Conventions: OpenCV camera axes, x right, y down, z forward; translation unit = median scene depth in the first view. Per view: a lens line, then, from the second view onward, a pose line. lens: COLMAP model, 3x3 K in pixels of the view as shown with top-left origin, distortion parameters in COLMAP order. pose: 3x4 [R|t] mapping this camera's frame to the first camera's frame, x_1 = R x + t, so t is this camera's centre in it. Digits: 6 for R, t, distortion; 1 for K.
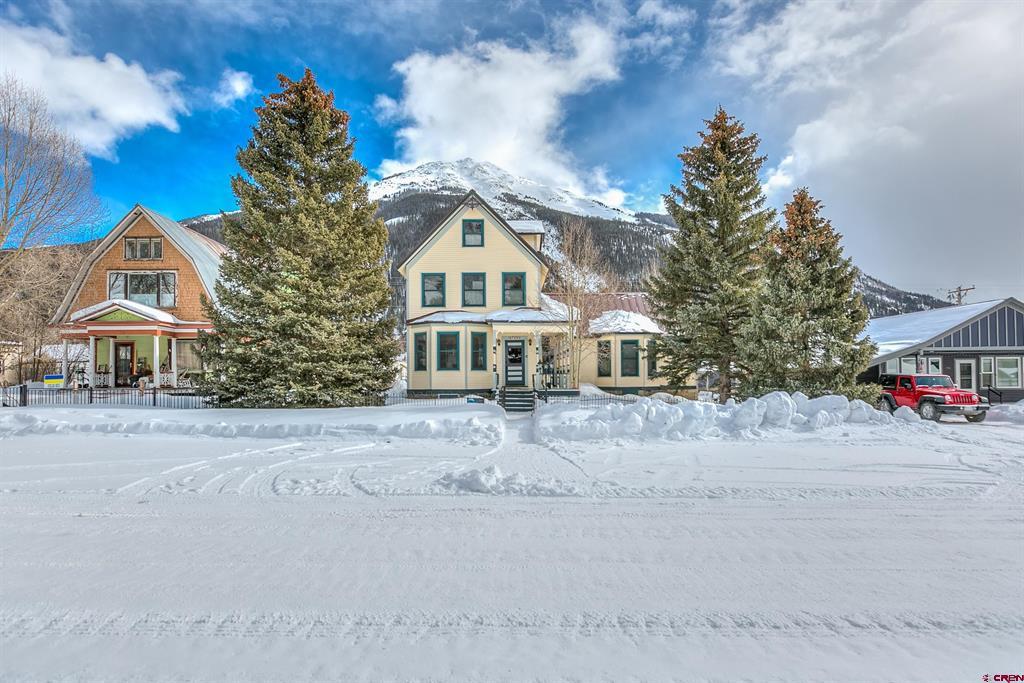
lens RADIAL K [[464.5, 0, 514.9], [0, 464.5, 363.3], [0, 0, 1]] dist [0.000177, -0.000021]
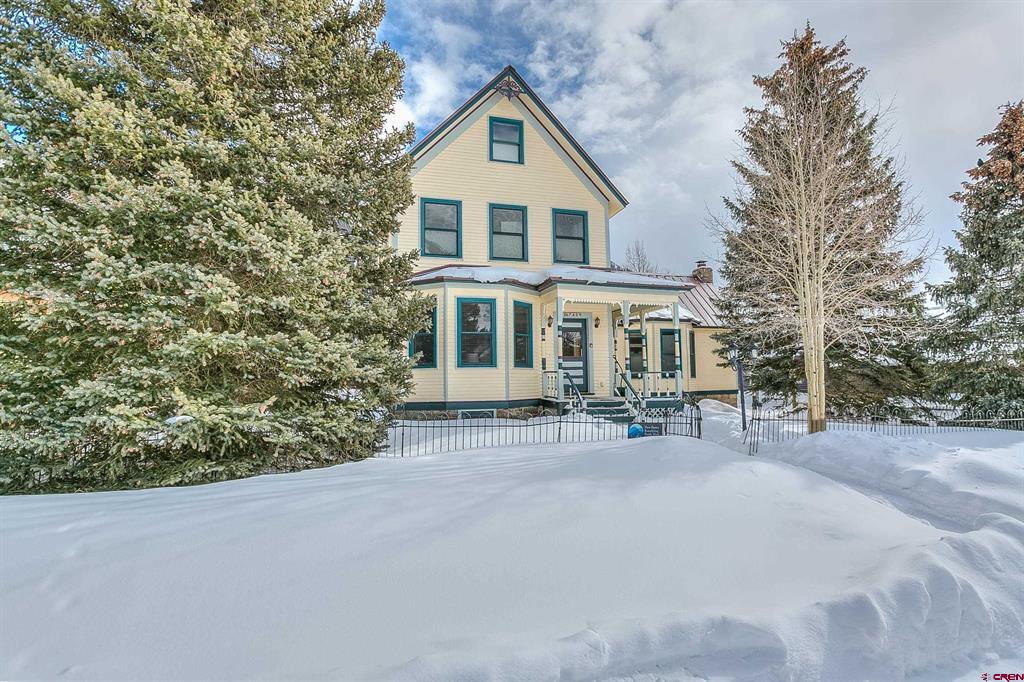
lens RADIAL K [[467.3, 0, 515.5], [0, 467.3, 347.1], [0, 0, 1]] dist [-0.001122, -0.000102]
pose [[0.972559, 0.010565, 0.232415, -0.221266], [-0.000015, 0.998971, -0.045346, 0.016250], [-0.232655, 0.044099, 0.971559, 0.426657]]
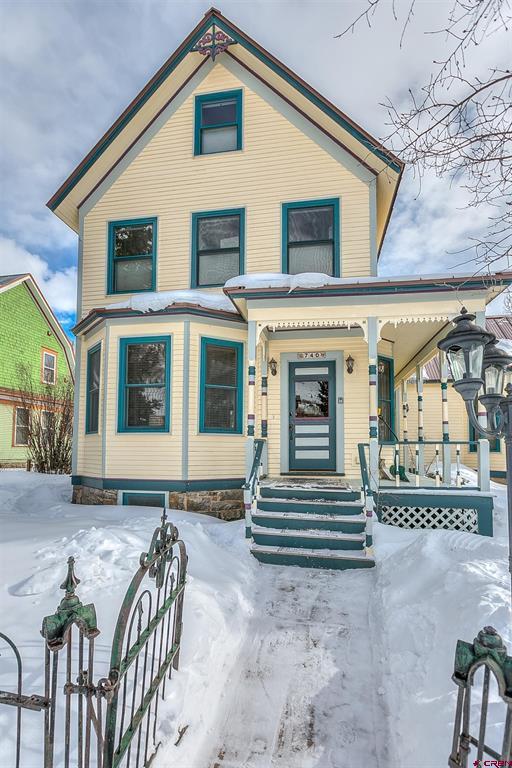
lens RADIAL K [[358.6, 0, 258.4], [0, 358.6, 428.3], [0, 0, 1]] dist [0.002029, 0.000362]
pose [[0.980872, 0.003297, -0.194624, 0.015342], [-0.006873, 0.999820, -0.017700, 0.016034], [0.194531, 0.018699, 0.980718, 0.690681]]
